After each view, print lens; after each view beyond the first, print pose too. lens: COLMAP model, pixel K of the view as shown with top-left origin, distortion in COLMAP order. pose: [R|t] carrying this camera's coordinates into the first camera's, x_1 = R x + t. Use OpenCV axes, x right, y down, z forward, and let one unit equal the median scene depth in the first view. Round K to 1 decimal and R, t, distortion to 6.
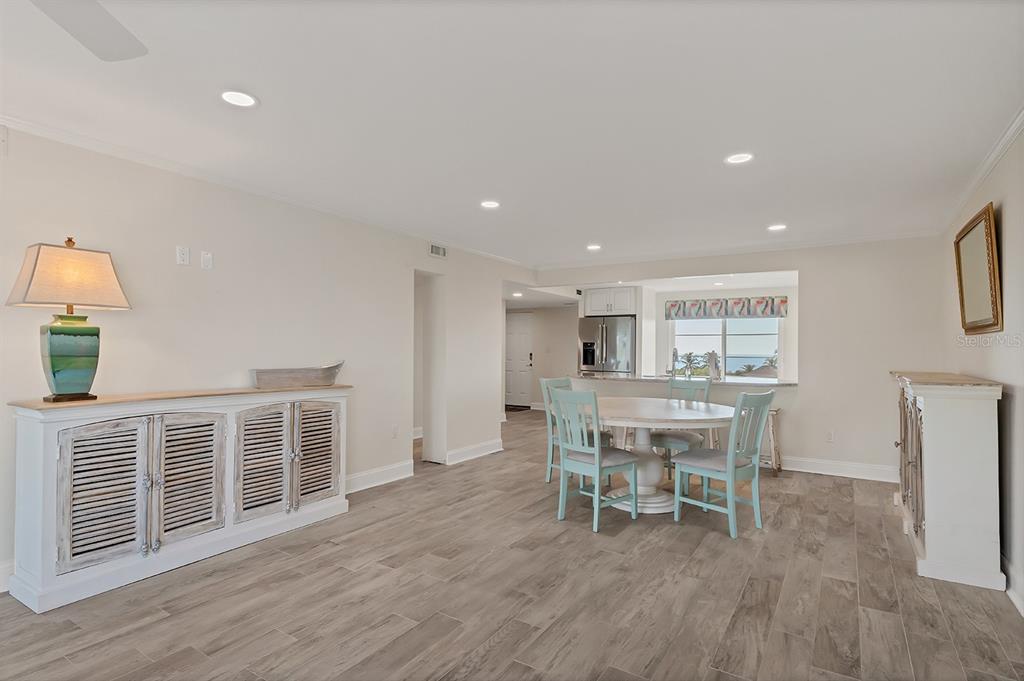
lens RADIAL K [[554.3, 0, 512.0], [0, 554.3, 340.5], [0, 0, 1]] dist [0.002099, 0.000291]
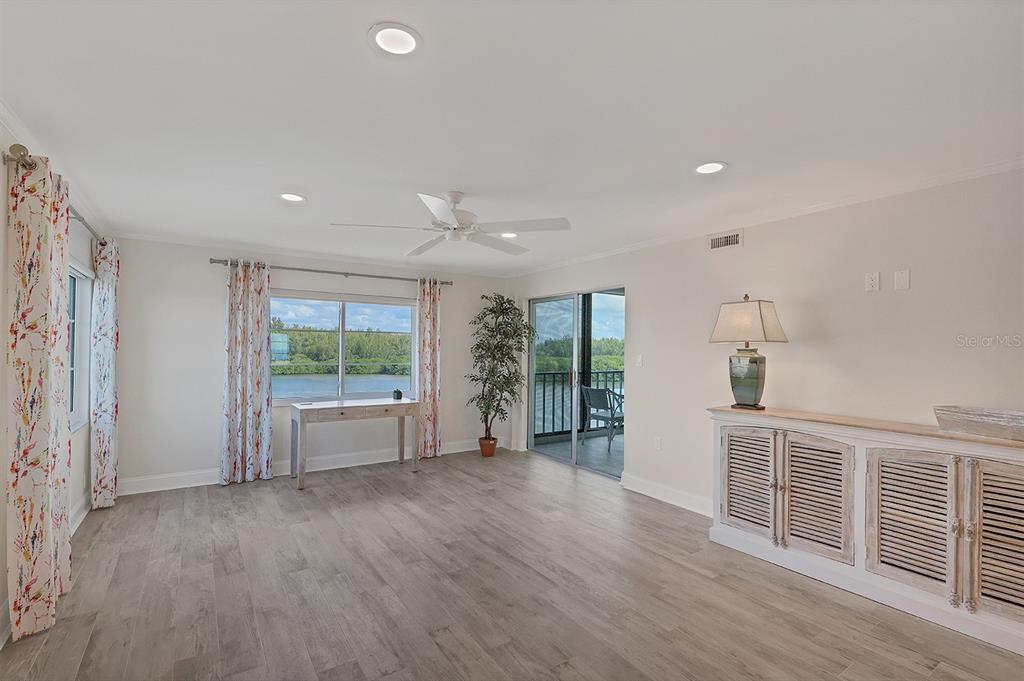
lens RADIAL K [[476.5, 0, 516.3], [0, 476.5, 344.3], [0, 0, 1]] dist [0.001683, 0.000141]
pose [[-0.416932, -0.030805, -0.908416, 0.544625], [-0.009620, 0.999519, -0.029480, -0.014331], [0.908887, -0.003552, -0.417028, 0.944460]]
